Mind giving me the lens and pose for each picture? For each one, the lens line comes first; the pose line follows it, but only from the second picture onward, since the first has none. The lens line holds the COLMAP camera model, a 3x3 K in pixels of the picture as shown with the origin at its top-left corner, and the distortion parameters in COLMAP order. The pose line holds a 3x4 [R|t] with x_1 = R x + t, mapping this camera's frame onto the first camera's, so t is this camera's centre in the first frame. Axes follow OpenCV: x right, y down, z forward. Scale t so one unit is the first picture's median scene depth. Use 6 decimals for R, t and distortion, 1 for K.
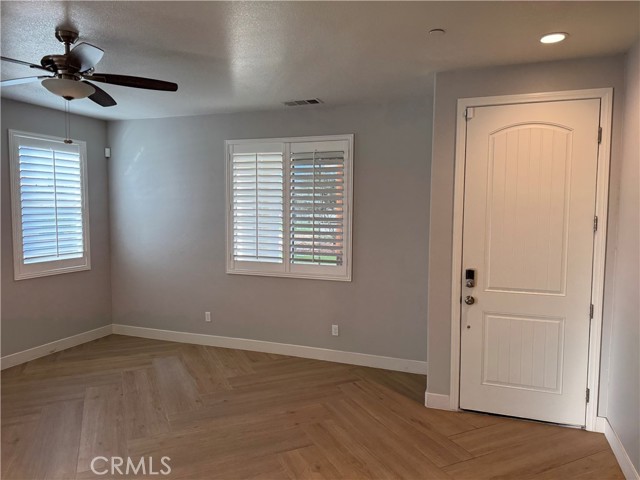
lens RADIAL K [[450.5, 0, 320.0], [0, 450.5, 240.0], [0, 0, 1]] dist [0.042737, -0.051170]
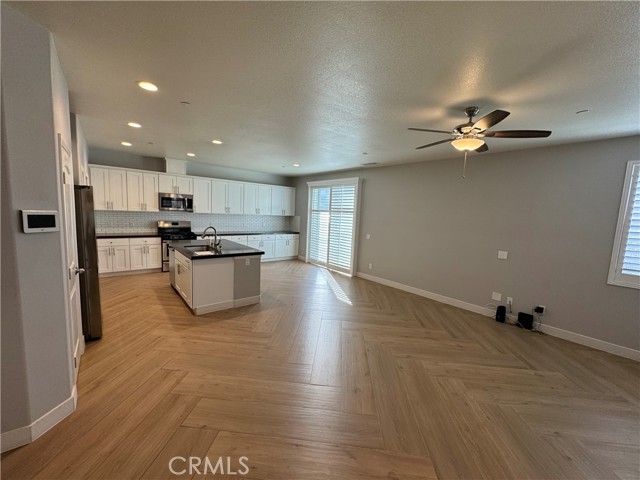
lens RADIAL K [[256.0, 0, 320.0], [0, 256.0, 240.0], [0, 0, 1]] dist [-0.001123, -0.000137]
pose [[-0.488952, 0.067909, -0.869663, 0.290959], [-0.112105, 0.983806, 0.139851, -0.035157], [0.865077, 0.165874, -0.473421, 0.580078]]
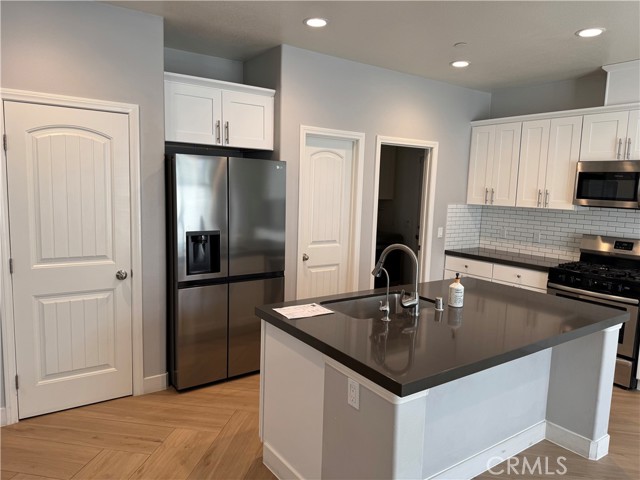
lens RADIAL K [[450.5, 0, 320.0], [0, 450.5, 240.0], [0, 0, 1]] dist [0.042737, -0.051170]
pose [[-0.829443, -0.099656, 0.549630, -0.487385], [0.000459, 0.983835, 0.179077, -0.009359], [-0.558591, 0.148787, -0.815989, 0.287358]]
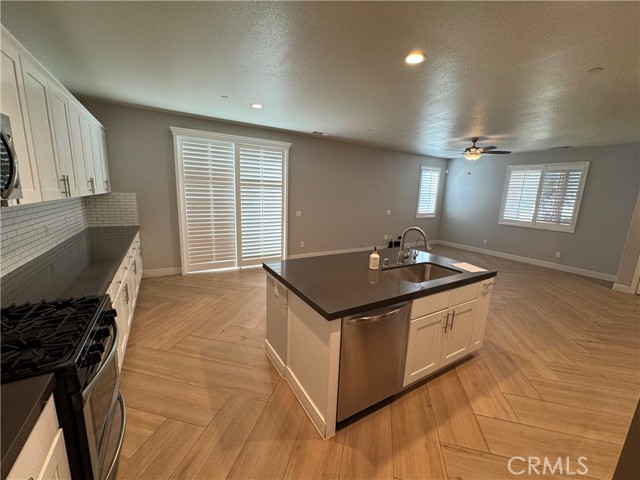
lens RADIAL K [[256.0, 0, 320.0], [0, 256.0, 240.0], [0, 0, 1]] dist [-0.001123, -0.000137]
pose [[0.788704, 0.138276, -0.599021, -0.140787], [-0.075714, 0.988807, 0.128563, 0.059306], [0.610093, -0.056044, 0.790345, -0.651182]]
